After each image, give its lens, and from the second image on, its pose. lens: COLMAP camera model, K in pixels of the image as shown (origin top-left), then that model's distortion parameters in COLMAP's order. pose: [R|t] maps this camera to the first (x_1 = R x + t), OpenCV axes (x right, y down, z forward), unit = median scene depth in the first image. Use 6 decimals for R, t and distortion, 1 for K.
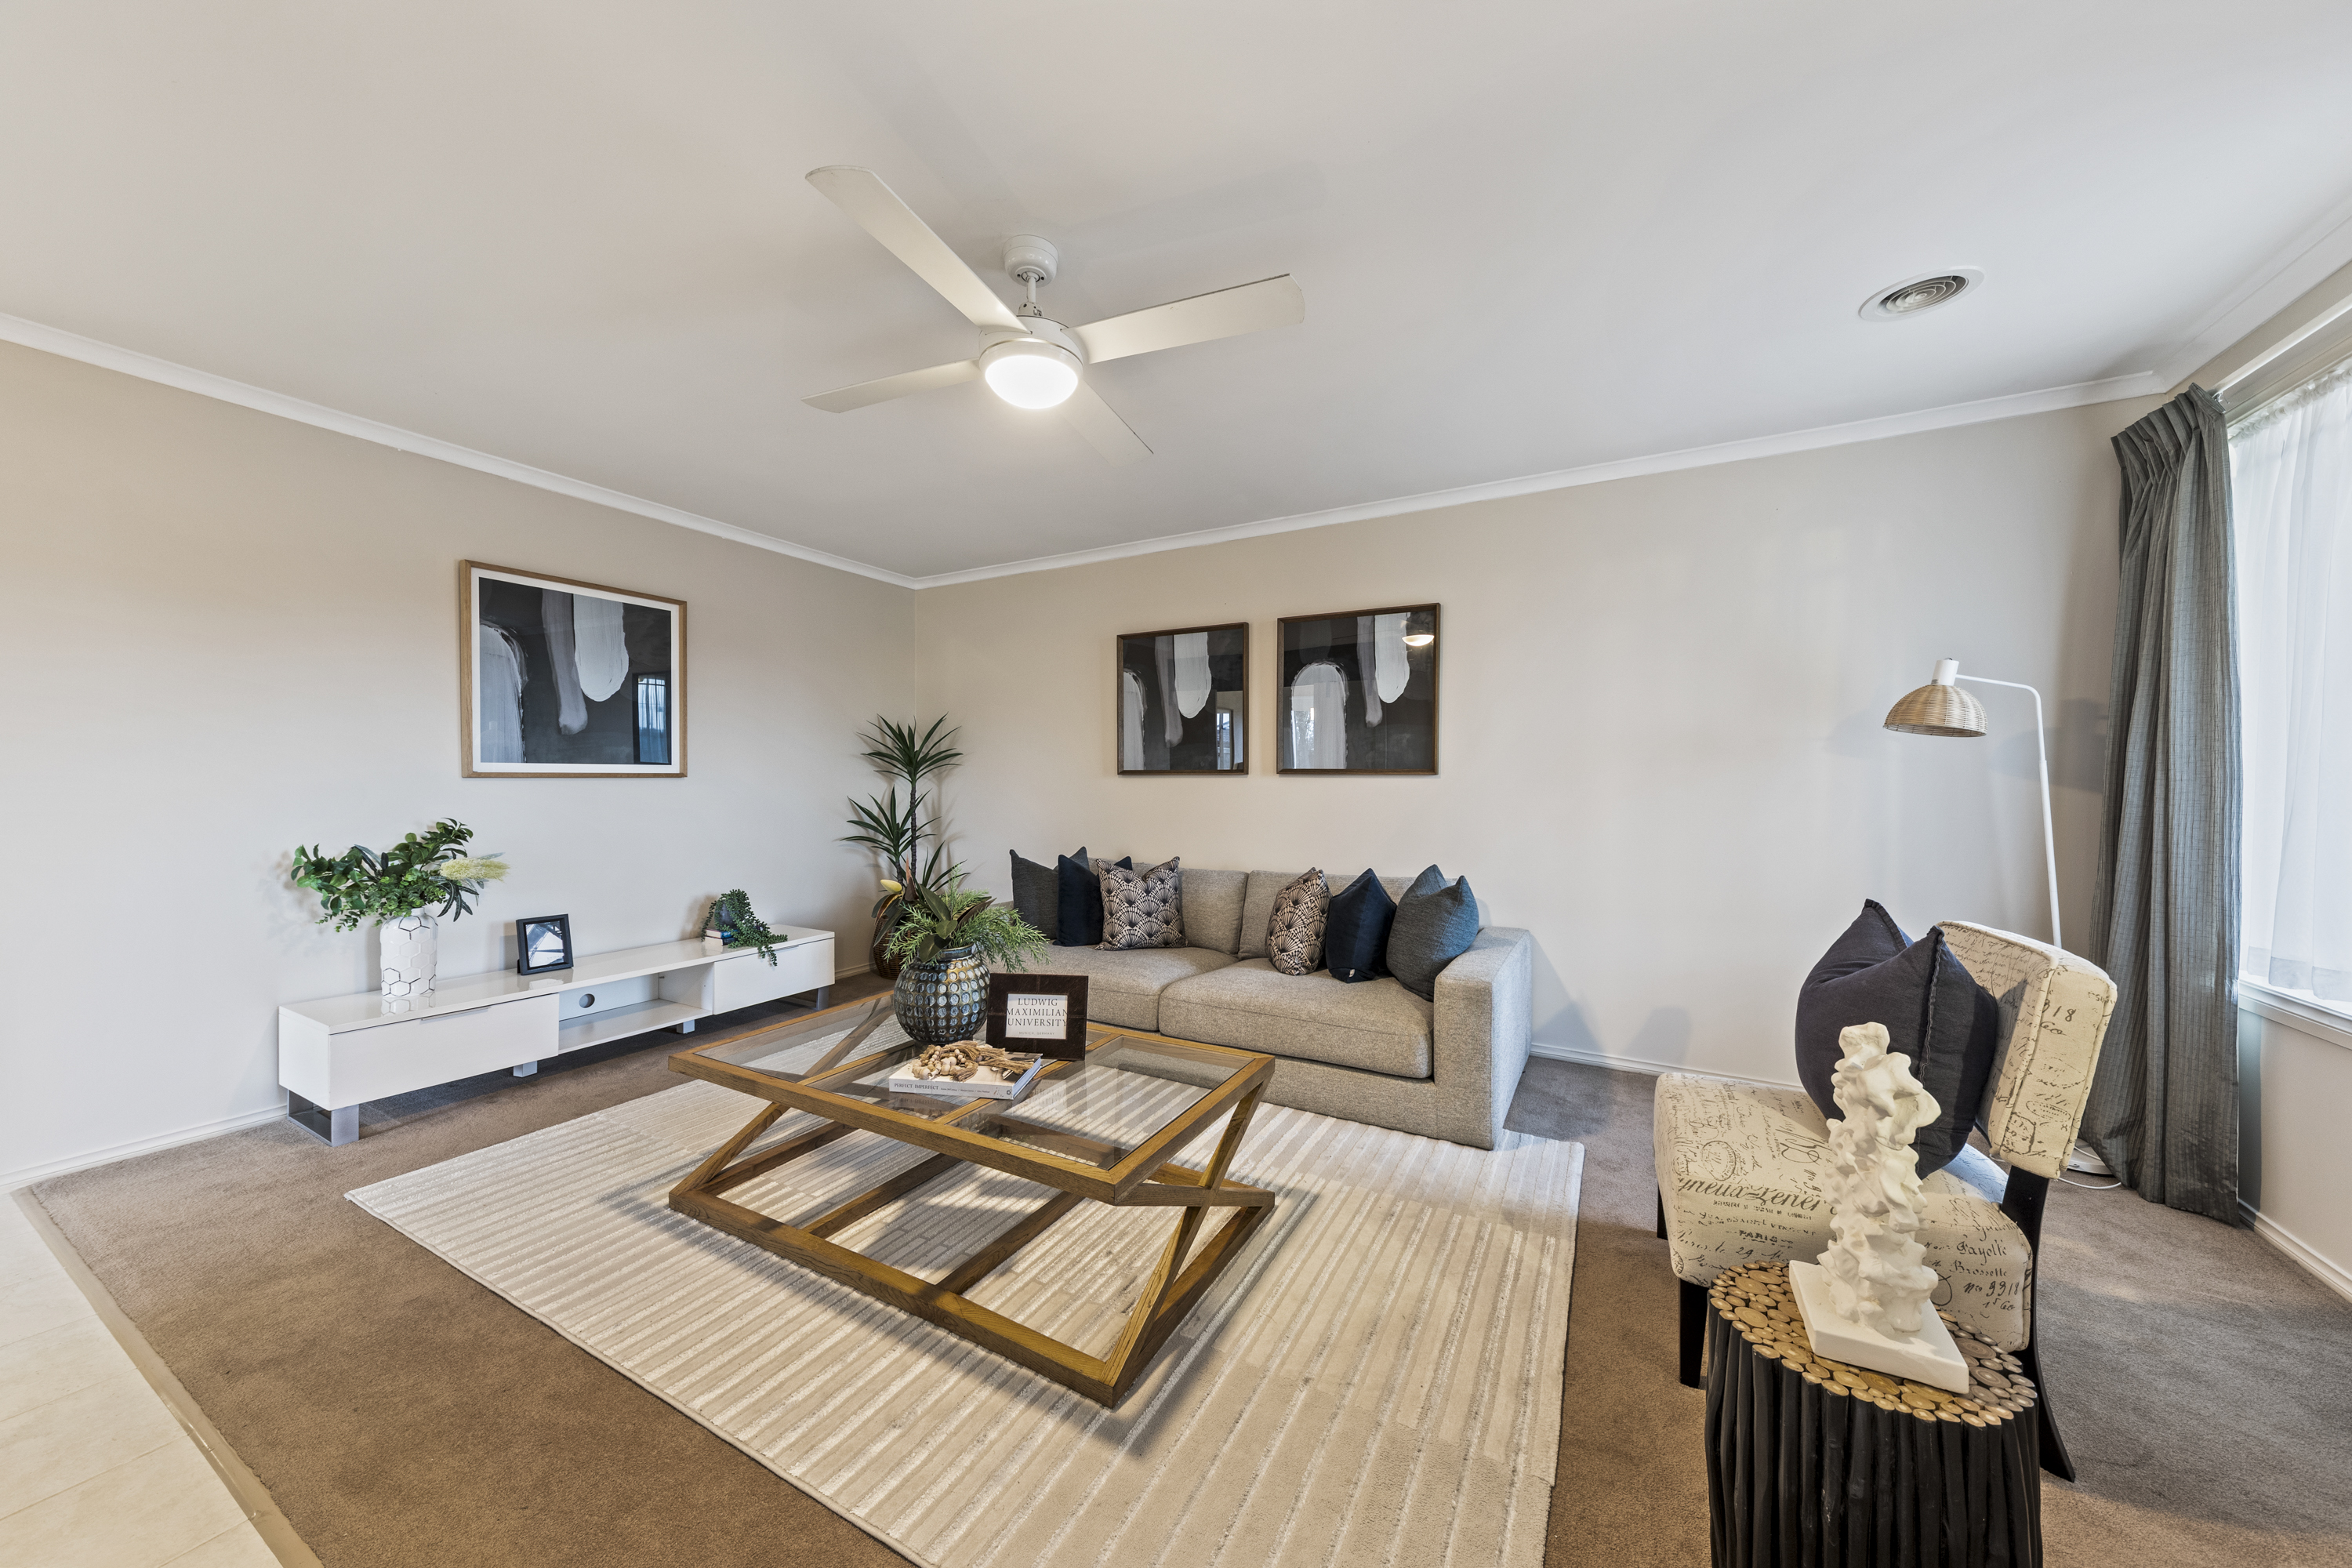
lens RADIAL K [[811.9, 0, 1181.7], [0, 811.9, 793.7], [0, 0, 1]] dist [0.002446, -0.000027]
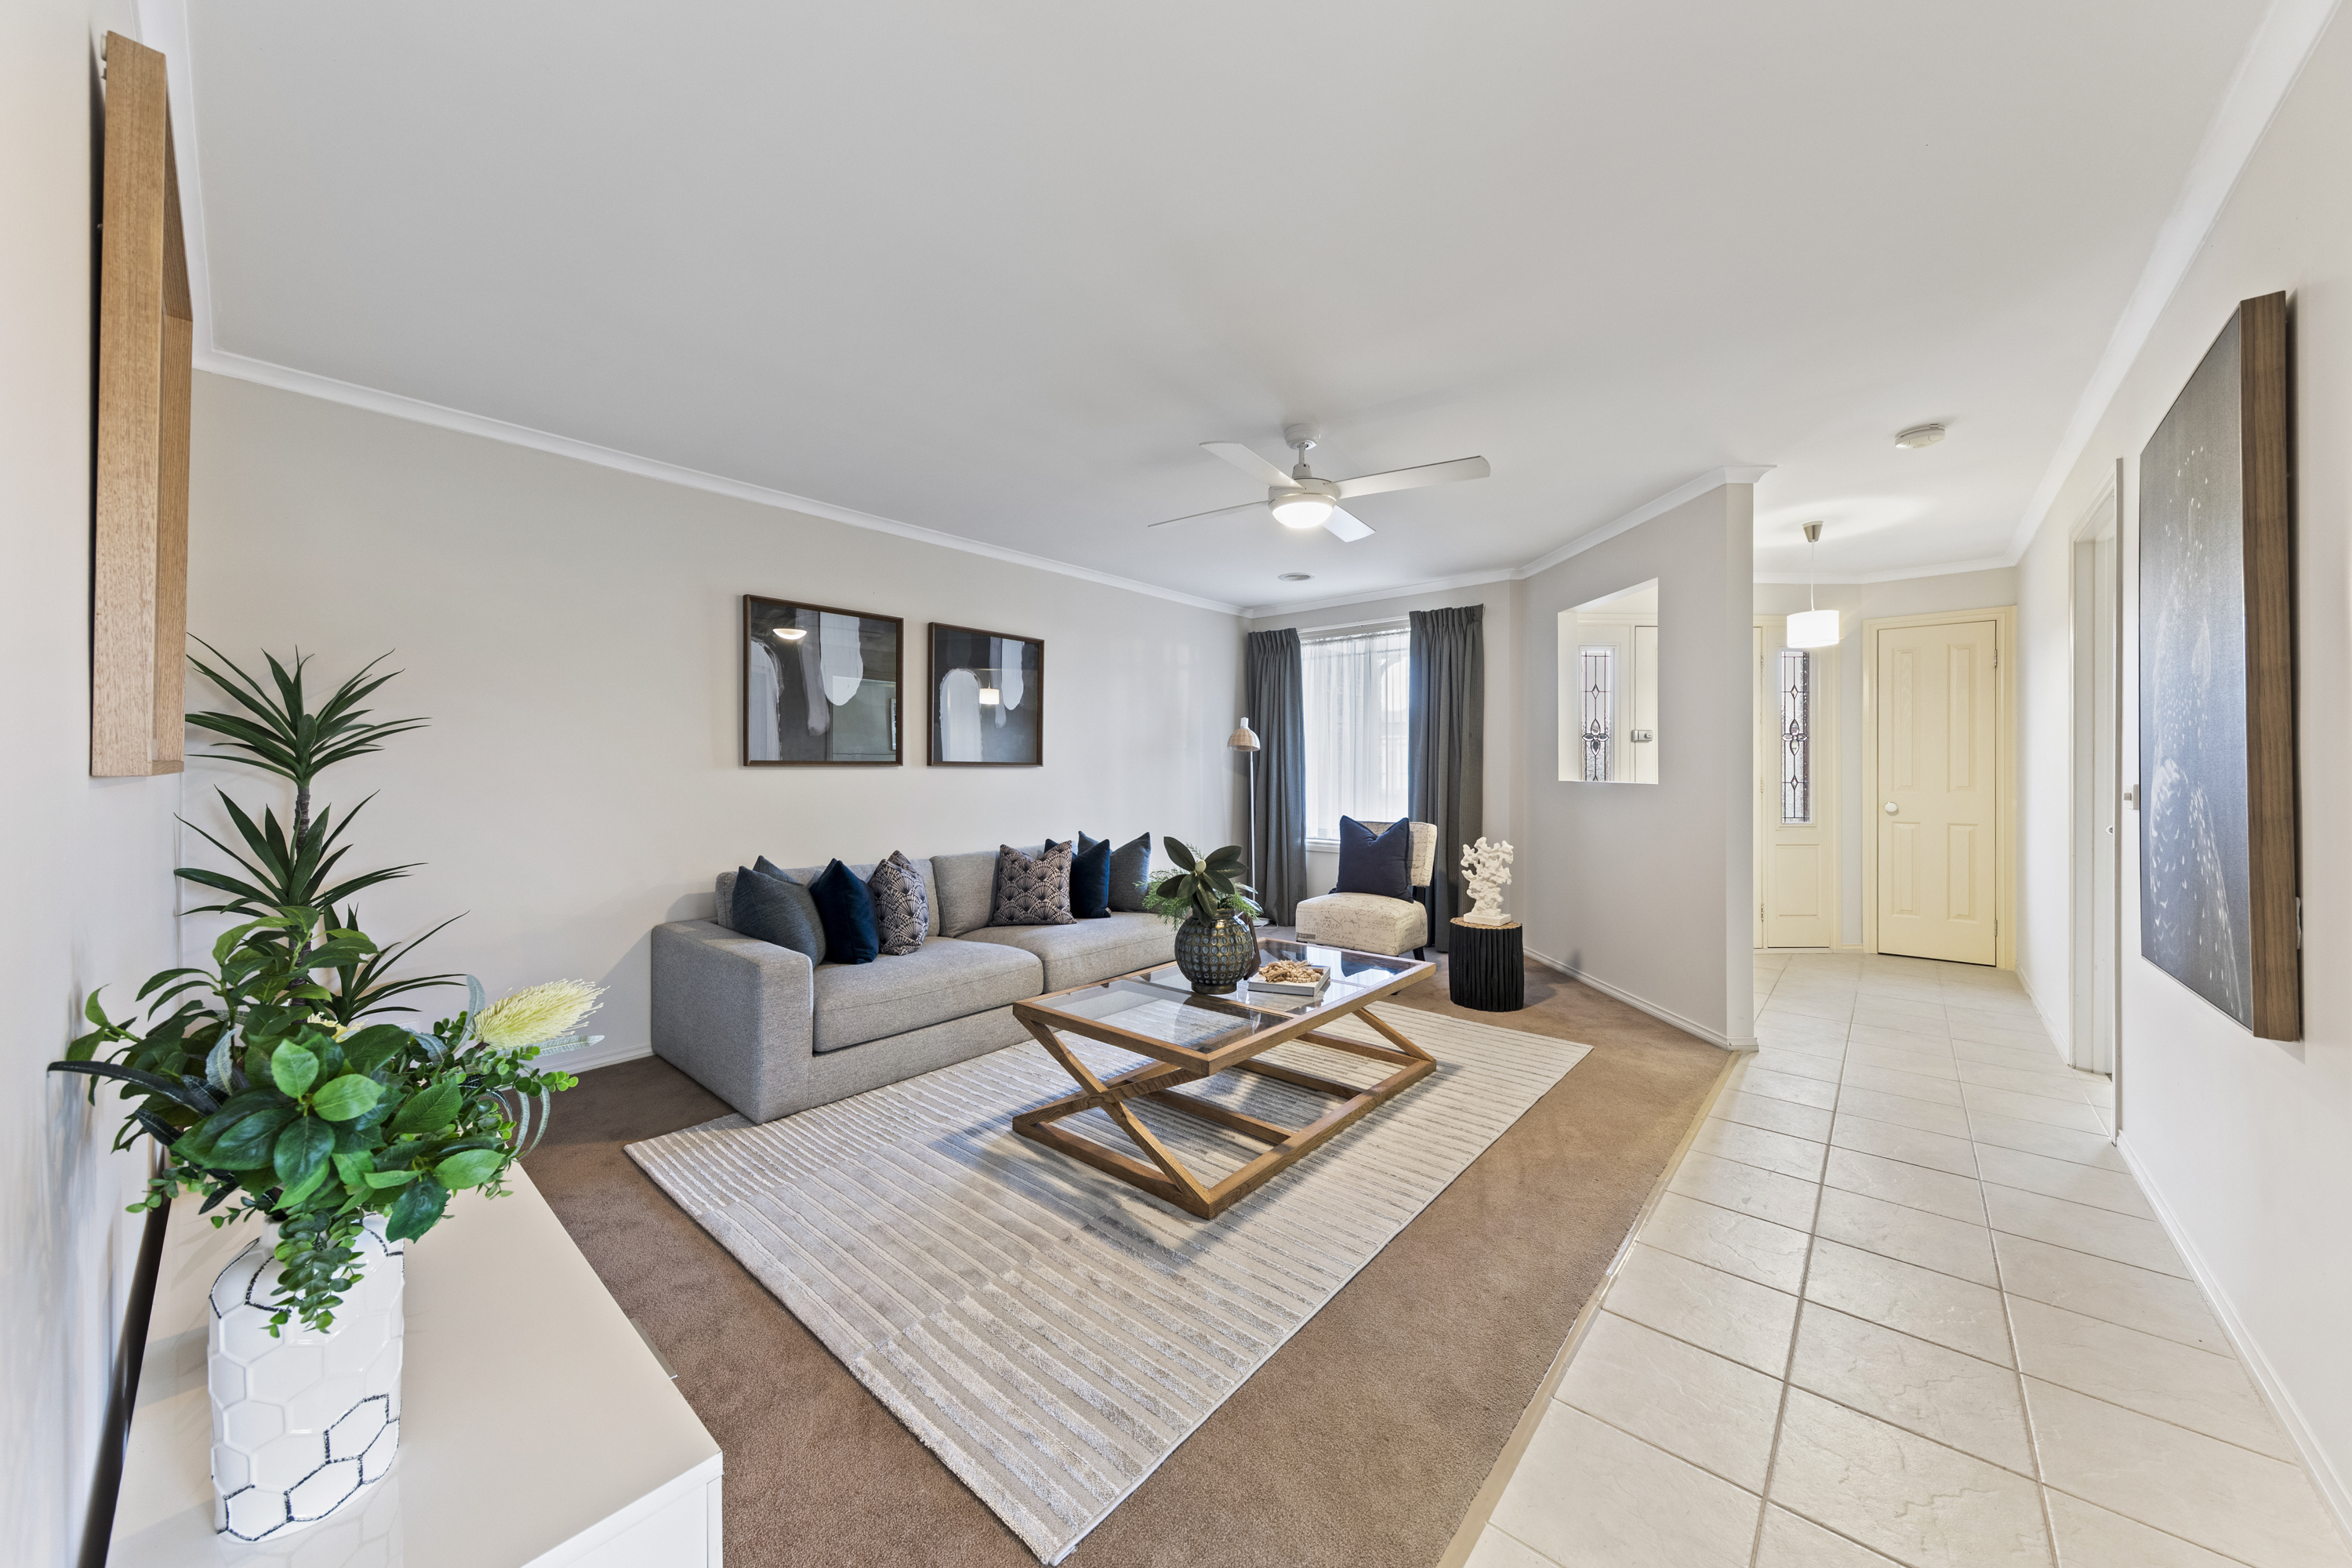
lens RADIAL K [[811.9, 0, 1161.4], [0, 811.9, 765.6], [0, 0, 1]] dist [0.002446, -0.000027]
pose [[0.219122, 0.004928, 0.975685, -0.874694], [0.024934, 0.999632, -0.010649, -0.004905], [-0.975379, 0.026661, 0.218919, 0.468687]]
